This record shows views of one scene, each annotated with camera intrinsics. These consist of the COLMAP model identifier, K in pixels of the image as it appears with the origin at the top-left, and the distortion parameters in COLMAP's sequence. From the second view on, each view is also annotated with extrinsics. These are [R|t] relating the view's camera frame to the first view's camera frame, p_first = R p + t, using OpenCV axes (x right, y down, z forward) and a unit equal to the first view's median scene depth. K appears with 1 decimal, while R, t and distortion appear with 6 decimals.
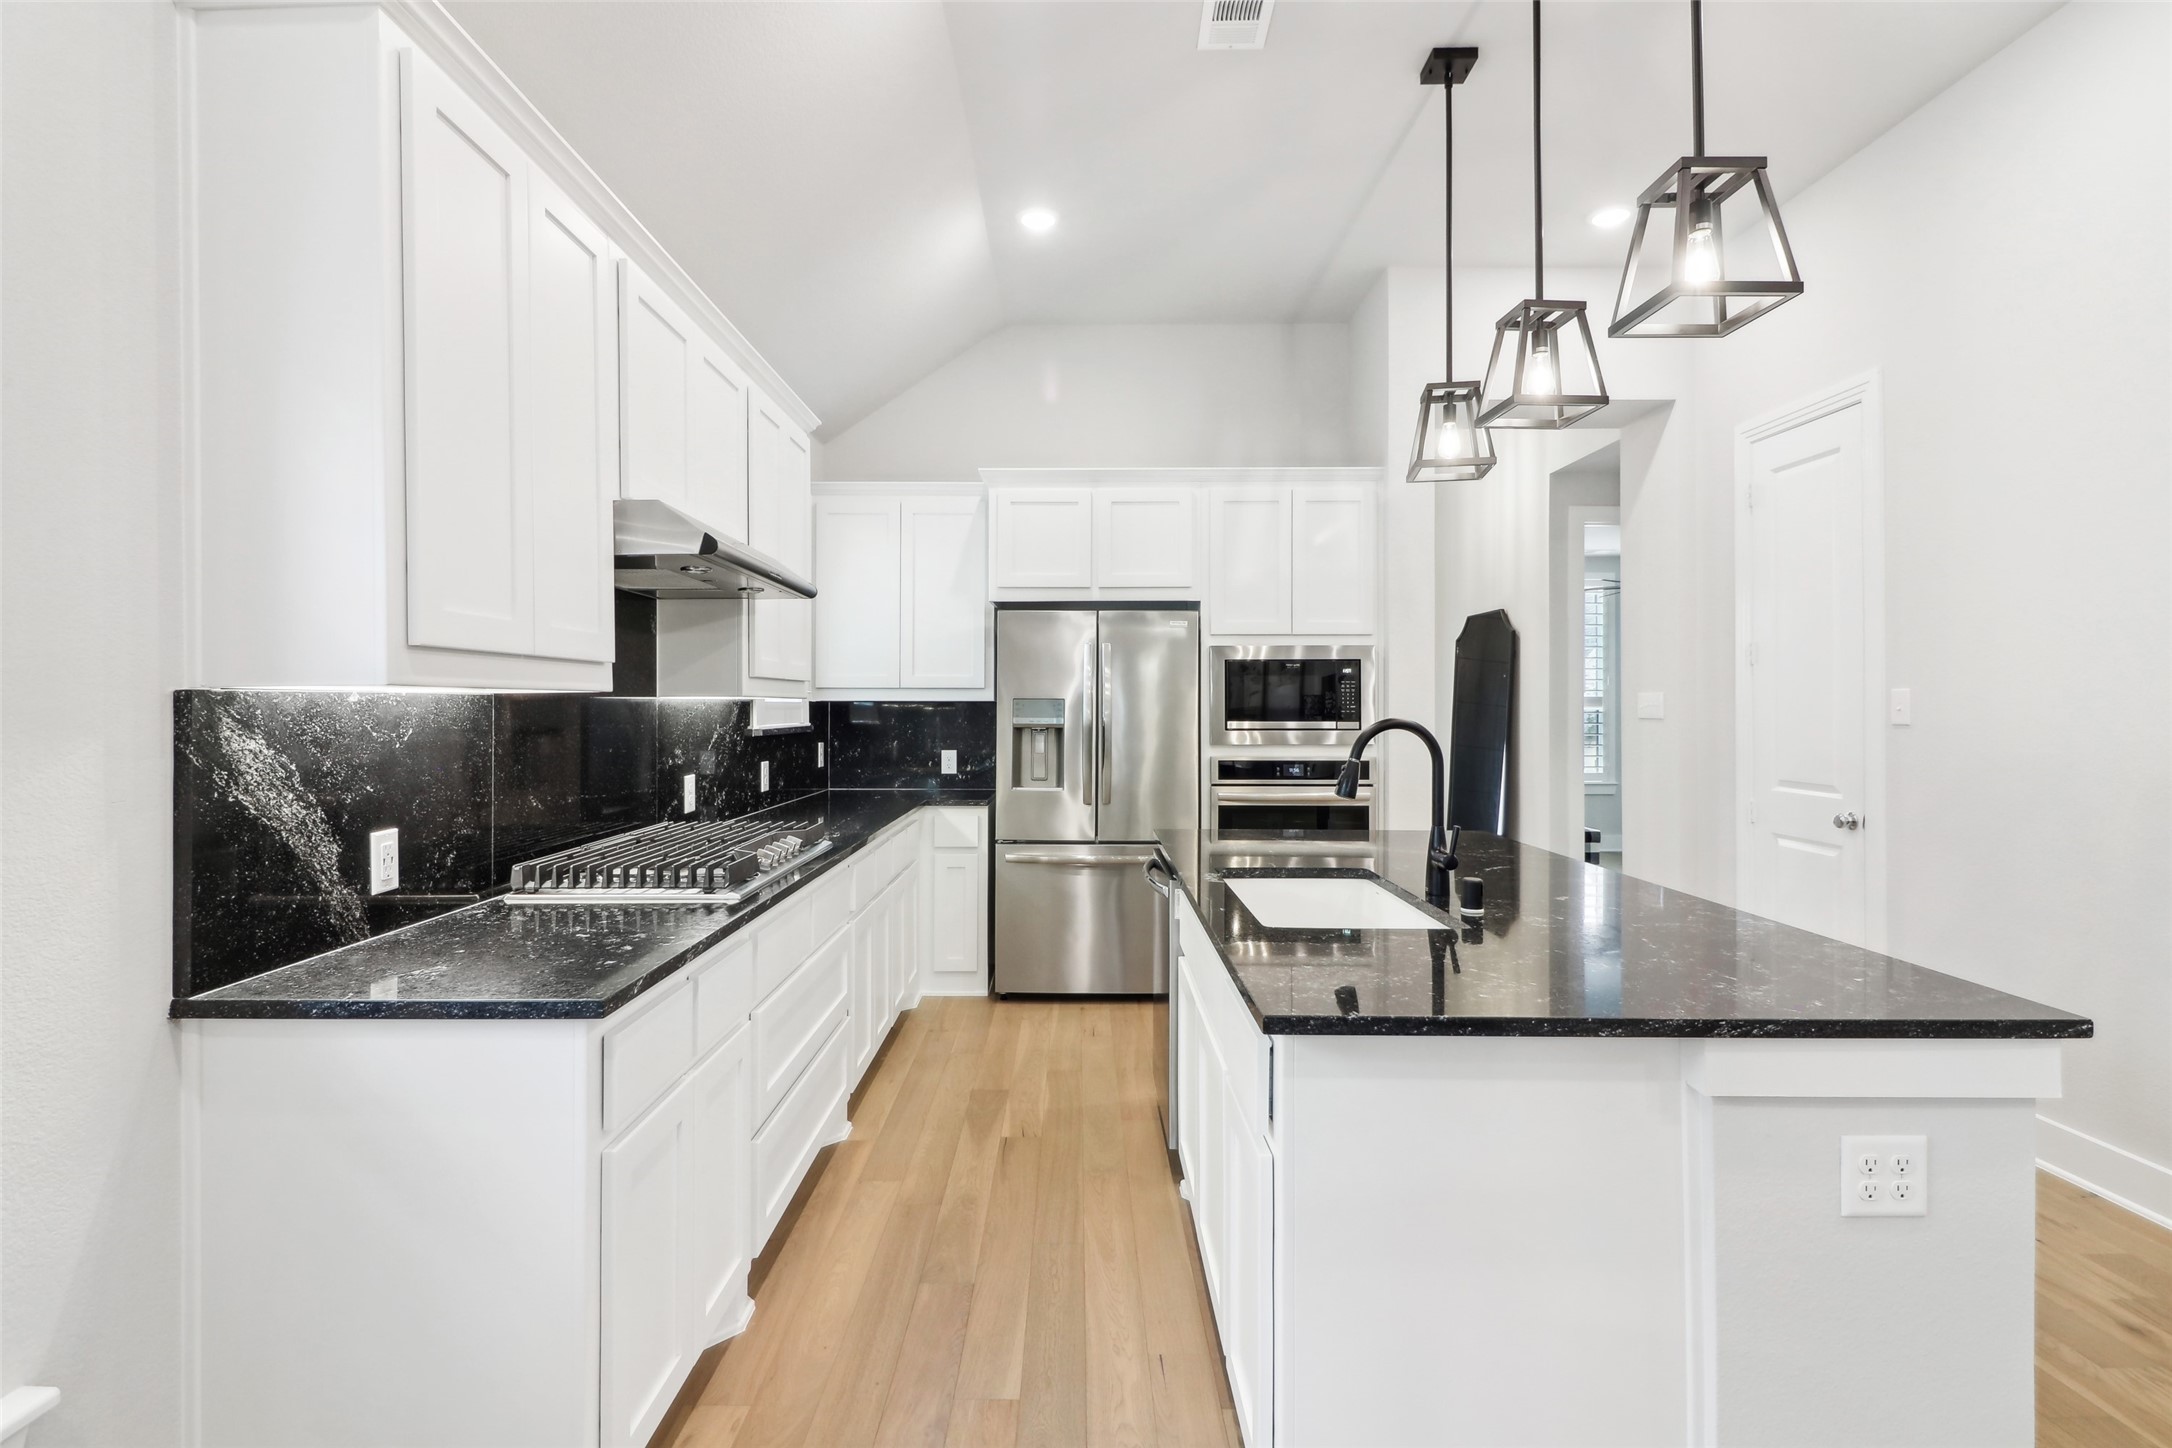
lens RADIAL K [[1038.0, 0, 1071.4], [0, 1038.0, 703.3], [0, 0, 1]] dist [0.006022, -0.013742]
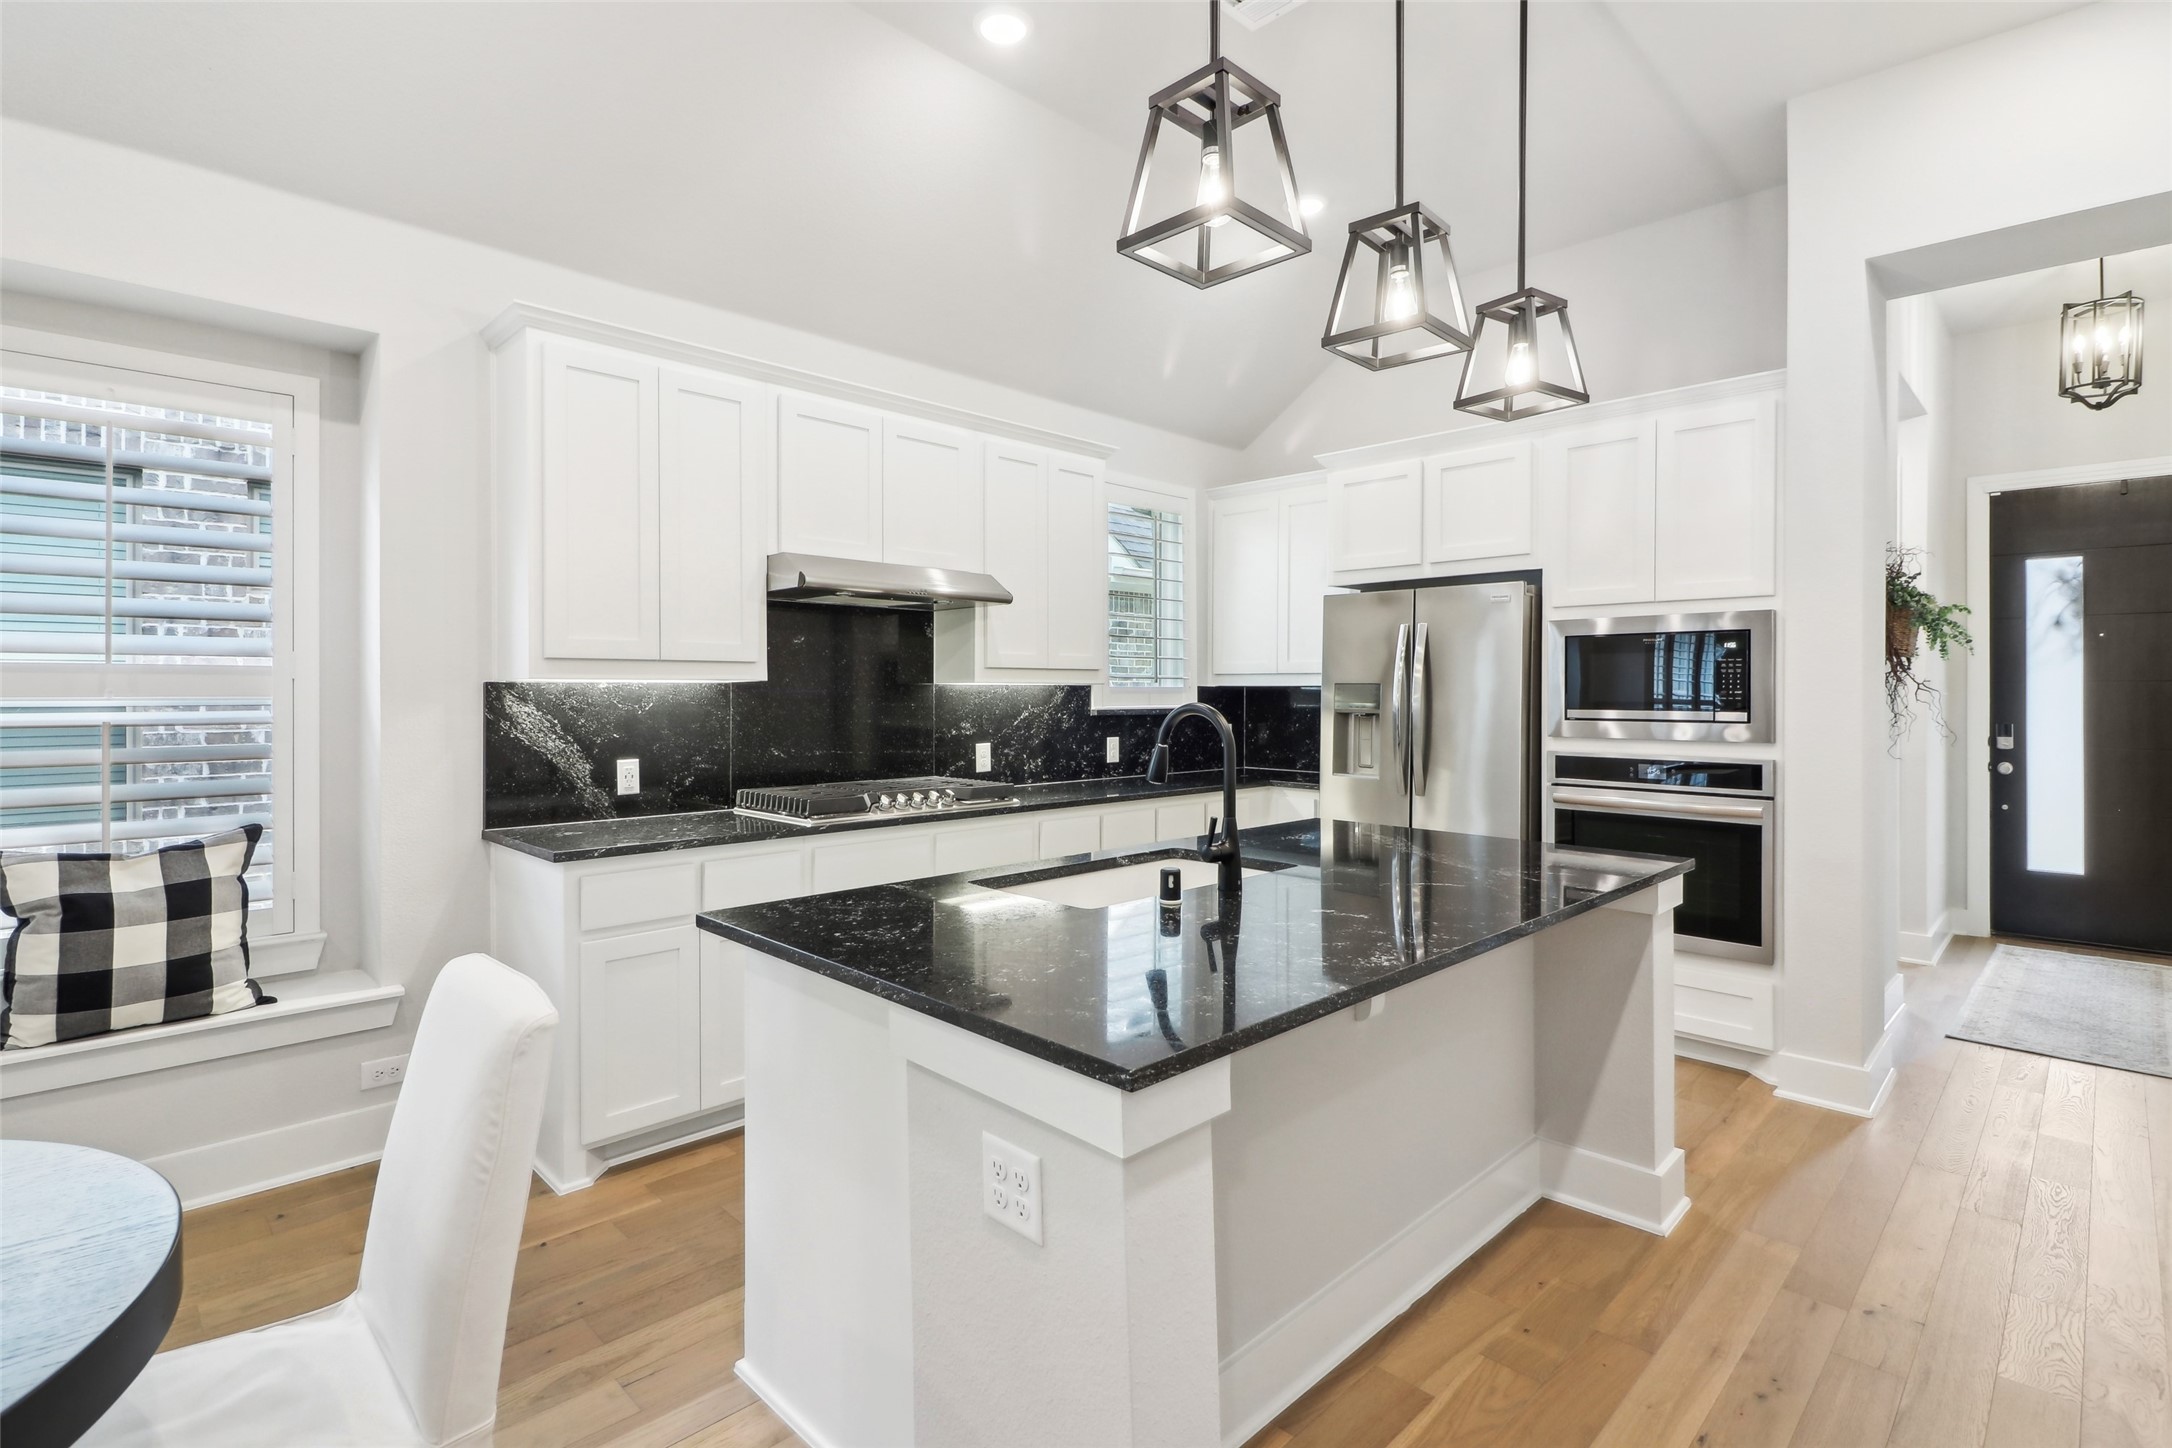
lens RADIAL K [[1038.0, 0, 1063.5], [0, 1038.0, 698.6], [0, 0, 1]] dist [0.006022, -0.013742]
pose [[0.701472, 0.005896, -0.712673, 0.670563], [0.000697, 0.999960, 0.008958, 0.001106], [0.712697, -0.006781, 0.701440, 0.166214]]
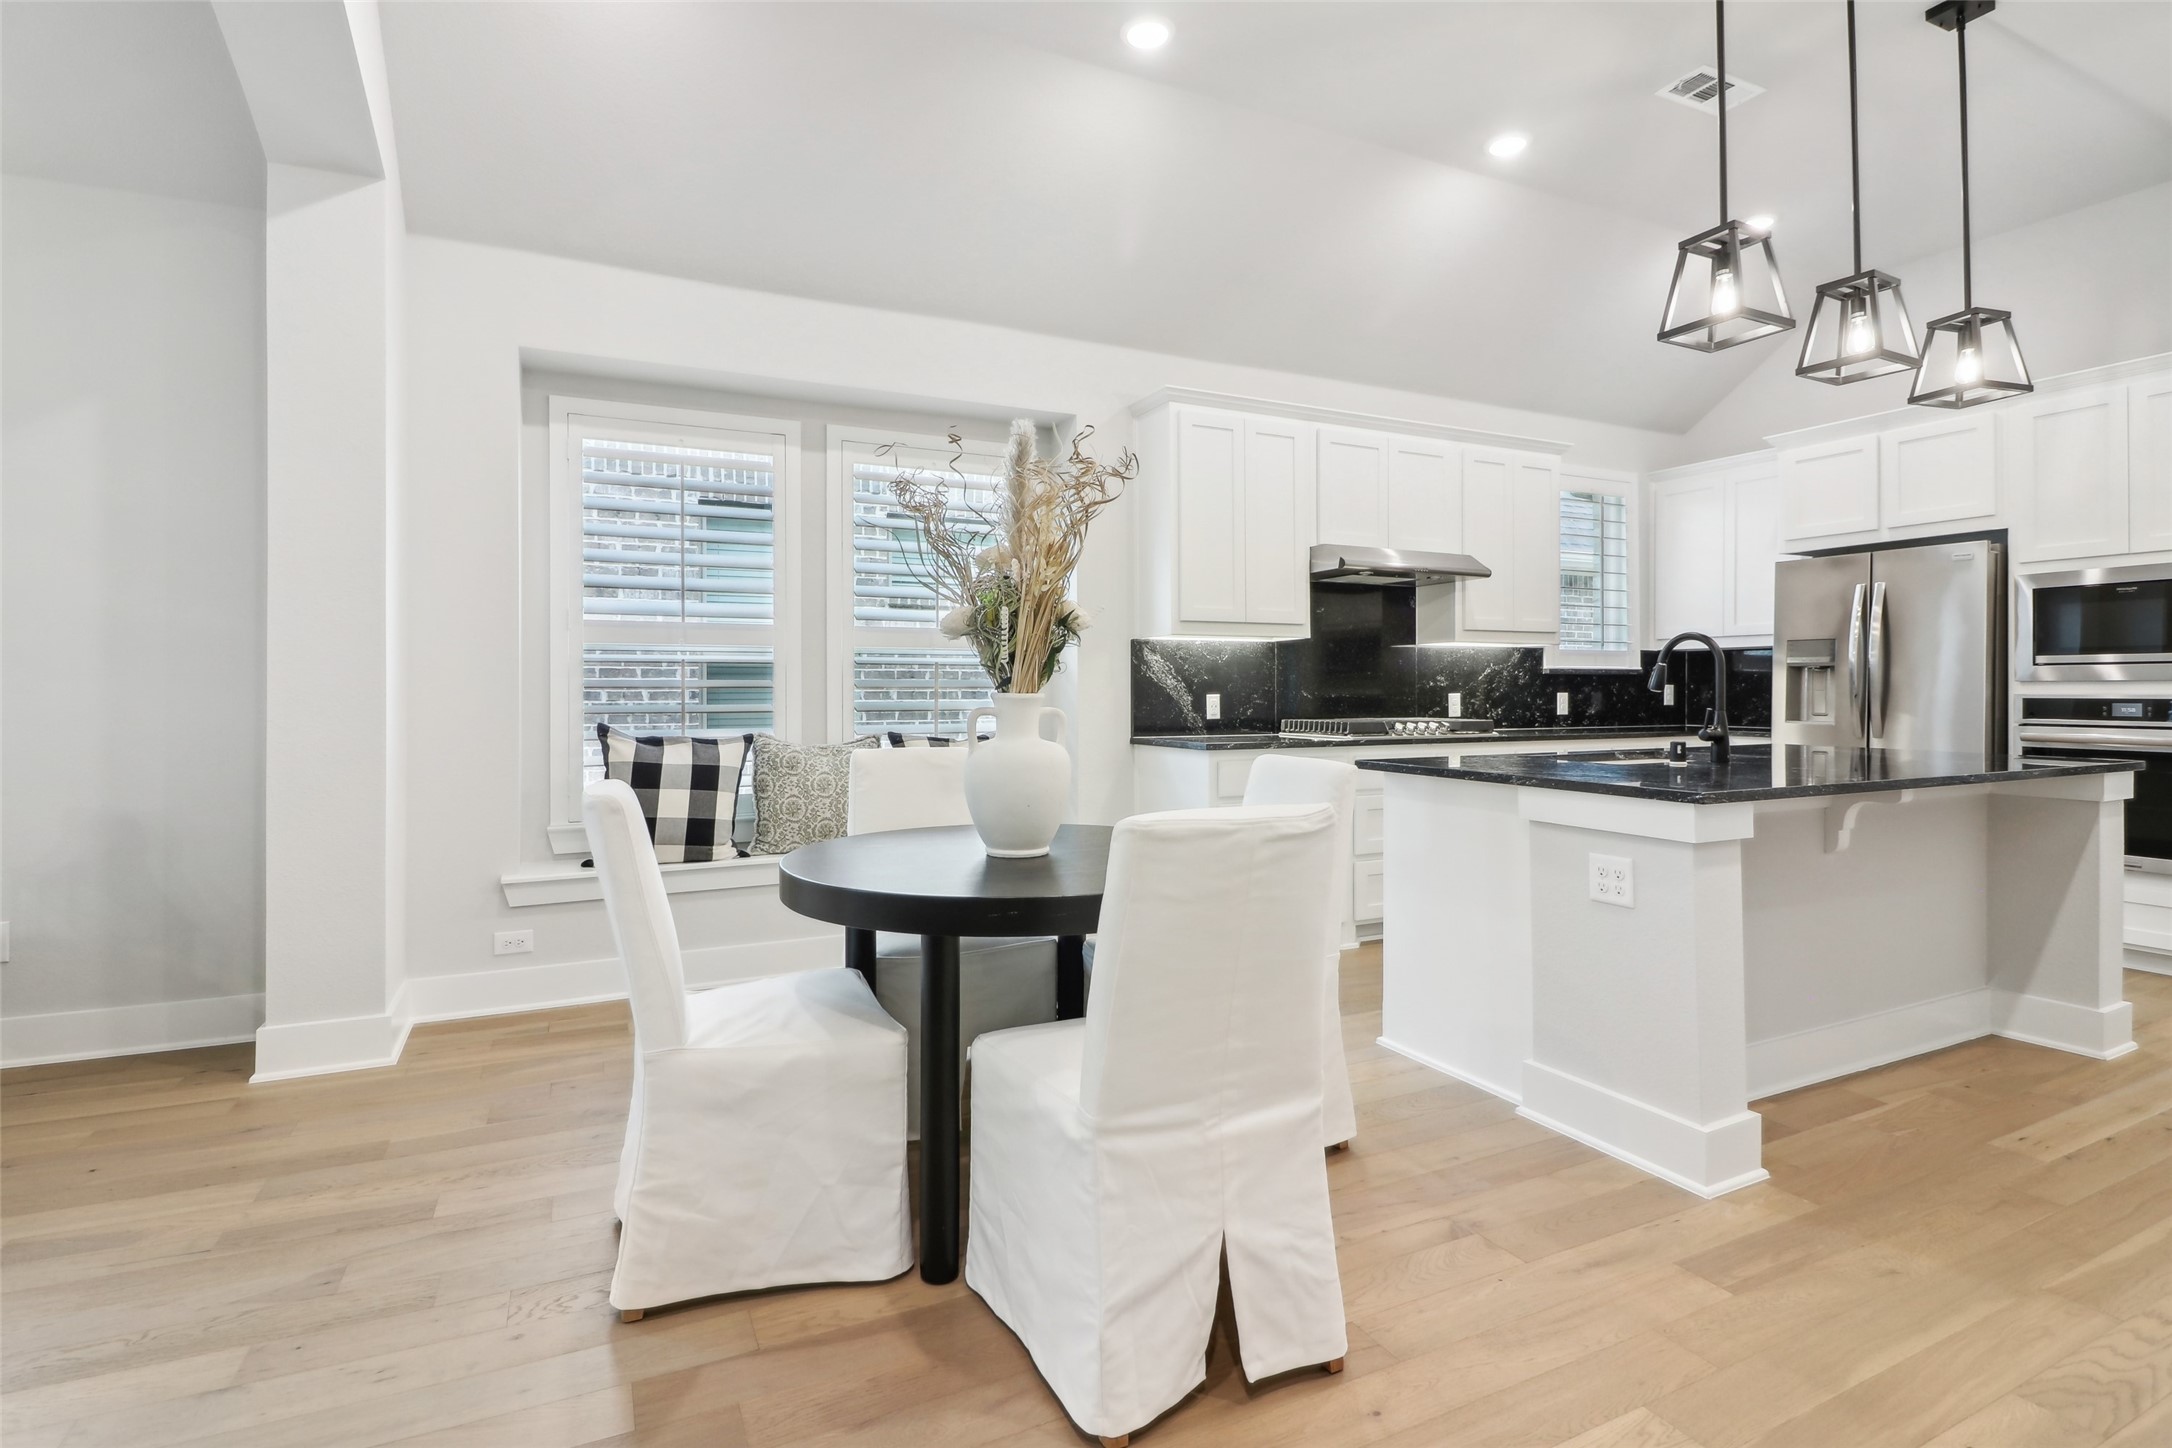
lens RADIAL K [[1038.0, 0, 1072.2], [0, 1038.0, 695.1], [0, 0, 1]] dist [0.006022, -0.013742]
pose [[0.433725, 0.004452, -0.901034, 0.873095], [0.003320, 0.999973, 0.006539, 0.062585], [0.901039, -0.005827, 0.433699, -0.244255]]
